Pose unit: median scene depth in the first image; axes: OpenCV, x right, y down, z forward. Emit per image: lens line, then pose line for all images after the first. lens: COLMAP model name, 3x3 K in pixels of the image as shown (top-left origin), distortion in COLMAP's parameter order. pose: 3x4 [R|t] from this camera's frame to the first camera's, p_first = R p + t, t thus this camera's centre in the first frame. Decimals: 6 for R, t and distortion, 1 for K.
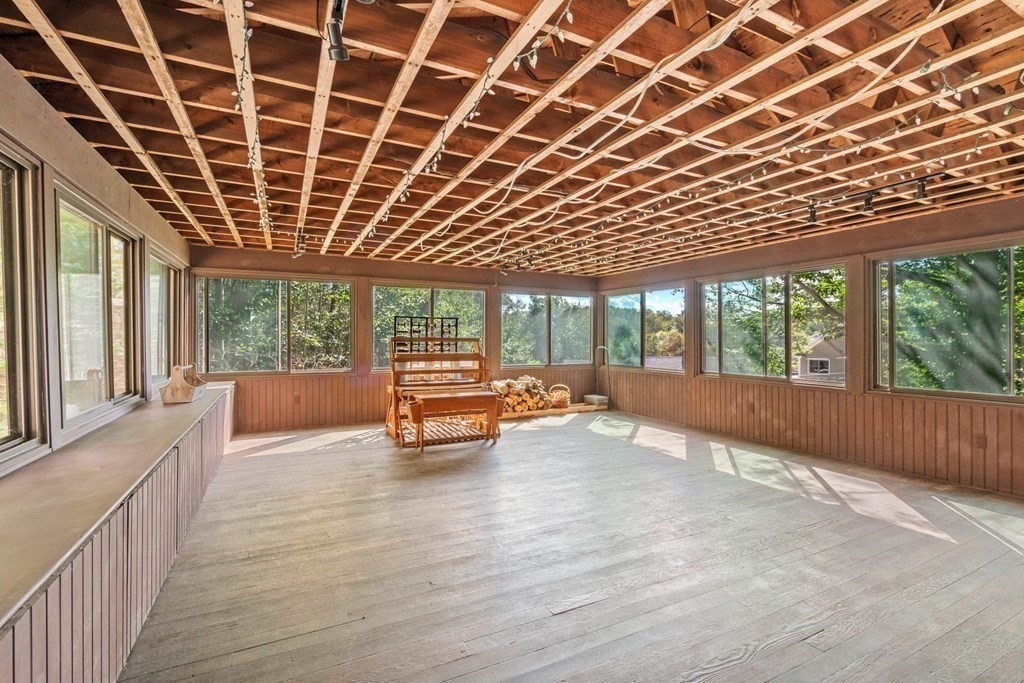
lens RADIAL K [[446.4, 0, 508.8], [0, 446.4, 337.4], [0, 0, 1]] dist [-0.009623, -0.000012]
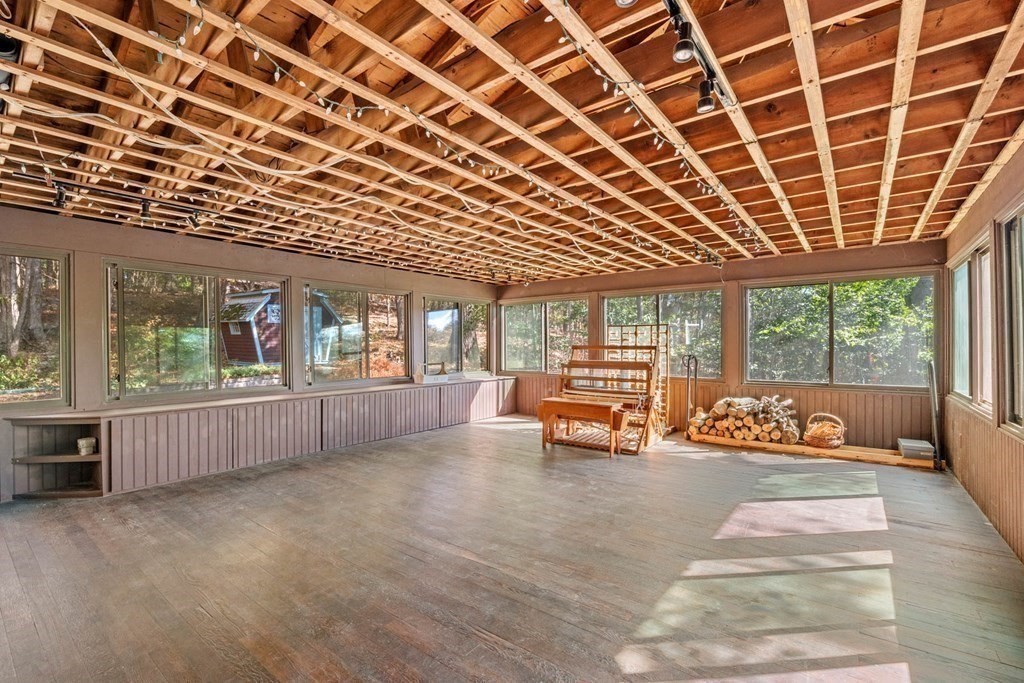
lens RADIAL K [[446.4, 0, 513.8], [0, 446.4, 344.9], [0, 0, 1]] dist [-0.009623, -0.000012]
pose [[0.442520, -0.004863, -0.896745, 0.538626], [0.006289, 0.999978, -0.002319, -0.000299], [0.896737, -0.004614, 0.442541, 0.288999]]
